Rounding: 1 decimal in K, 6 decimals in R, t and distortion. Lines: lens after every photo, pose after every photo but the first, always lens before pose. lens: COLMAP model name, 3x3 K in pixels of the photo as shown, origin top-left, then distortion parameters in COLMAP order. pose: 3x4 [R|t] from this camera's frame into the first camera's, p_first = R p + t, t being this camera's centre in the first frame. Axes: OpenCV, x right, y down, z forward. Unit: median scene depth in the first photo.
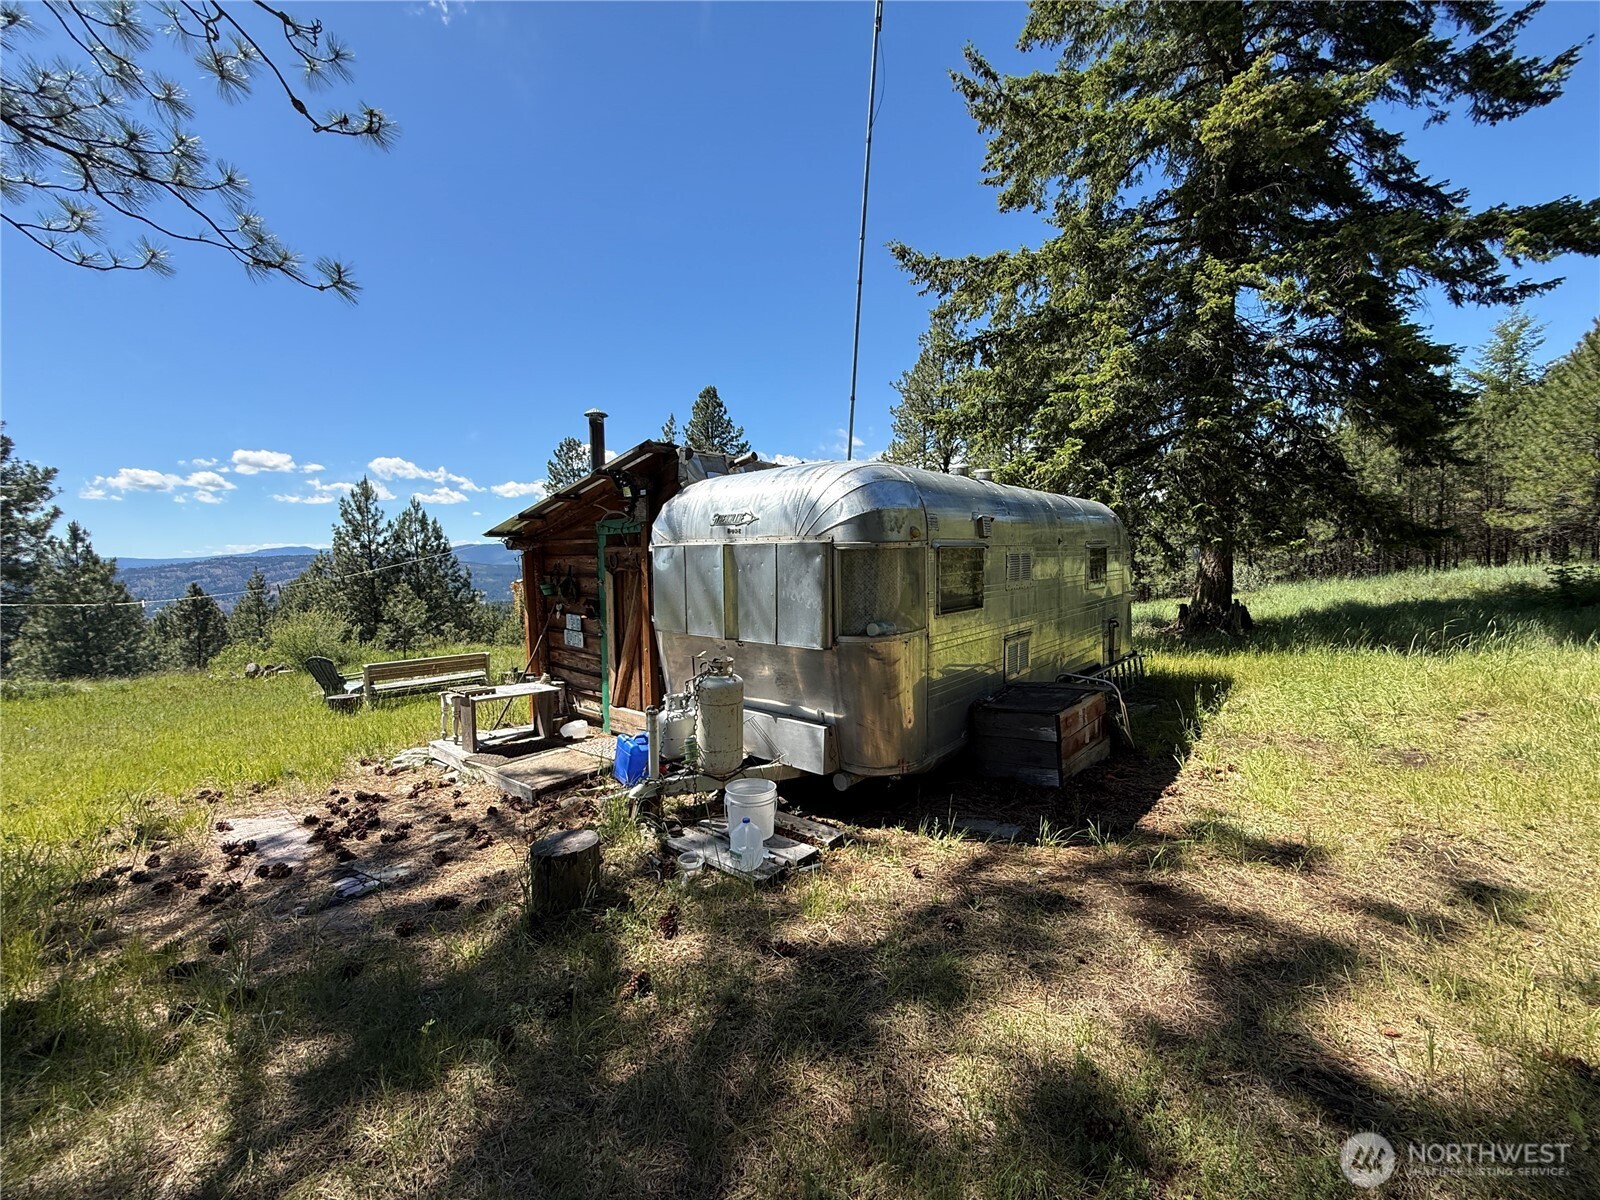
lens RADIAL K [[632.9, 0, 798.1], [0, 632.9, 601.4], [0, 0, 1]] dist [0.002152, 0.000496]
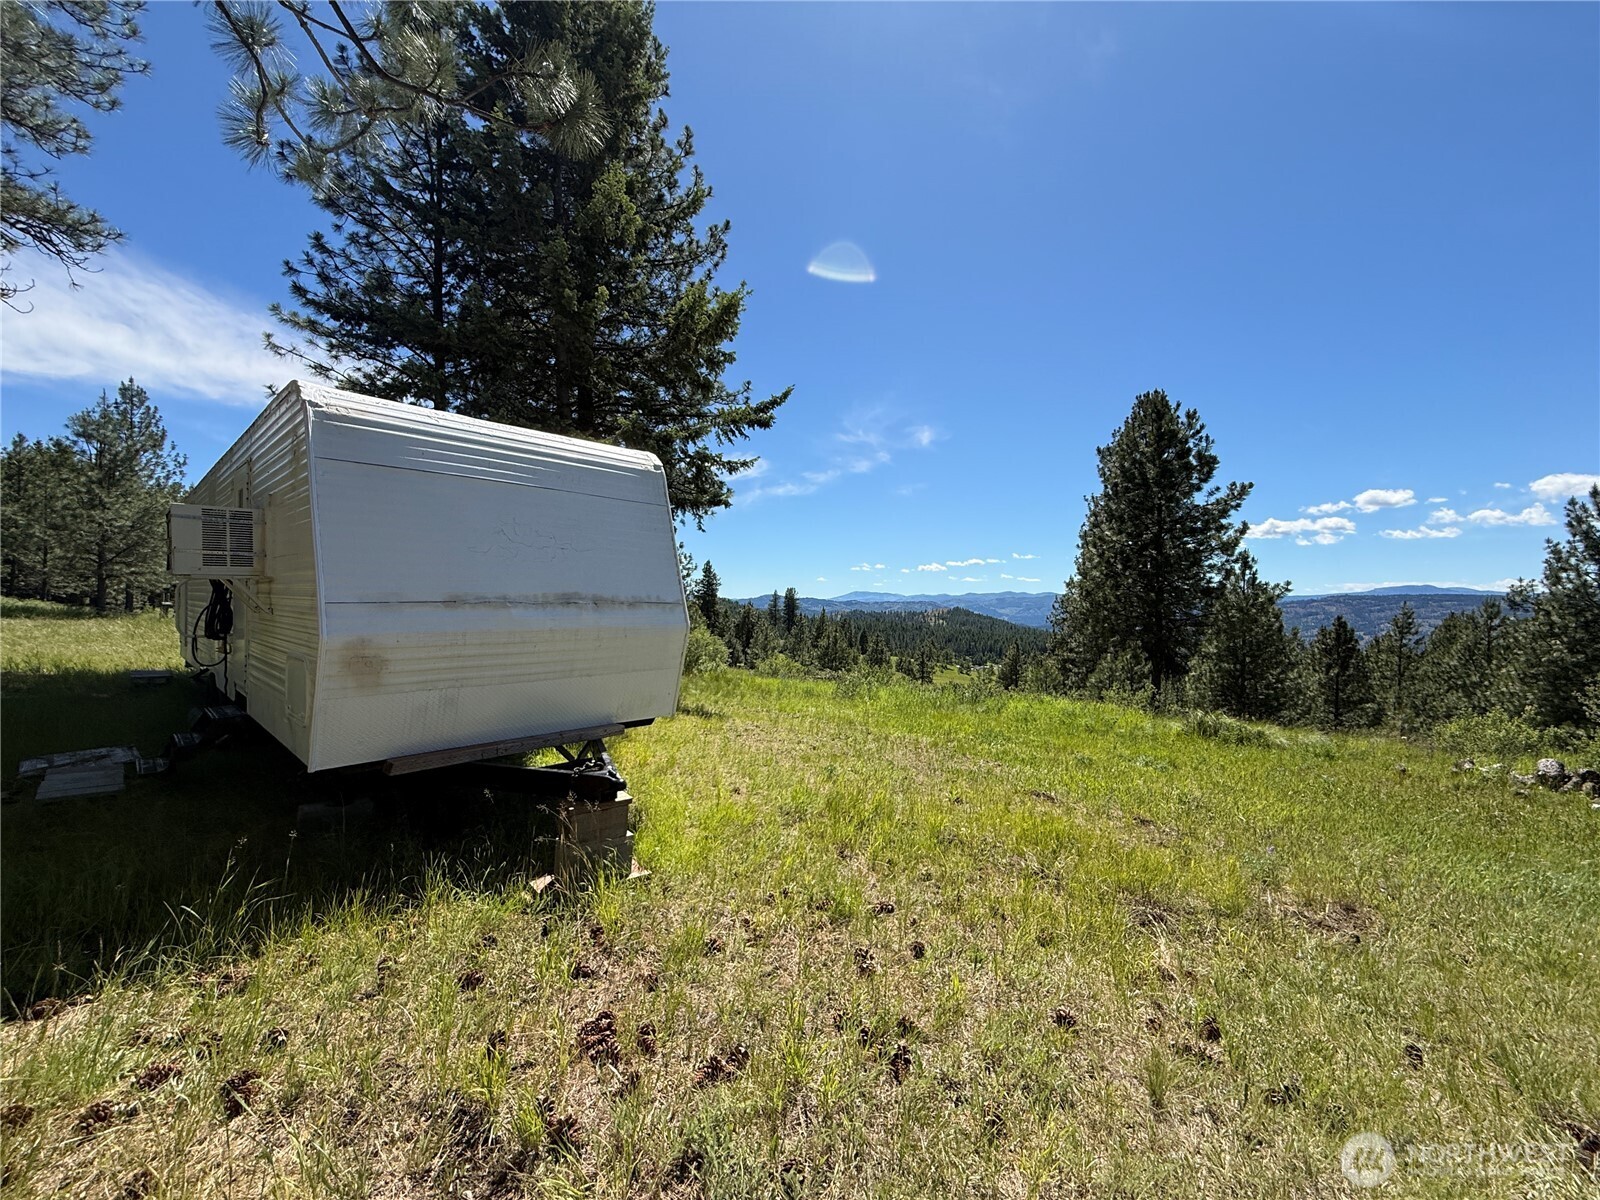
lens RADIAL K [[632.9, 0, 798.1], [0, 632.9, 601.4], [0, 0, 1]] dist [0.002152, 0.000496]
pose [[0.129608, 0.025688, -0.991233, -0.192953], [-0.085941, 0.996194, 0.014579, 0.006115], [0.987834, 0.083298, 0.131322, 0.138998]]
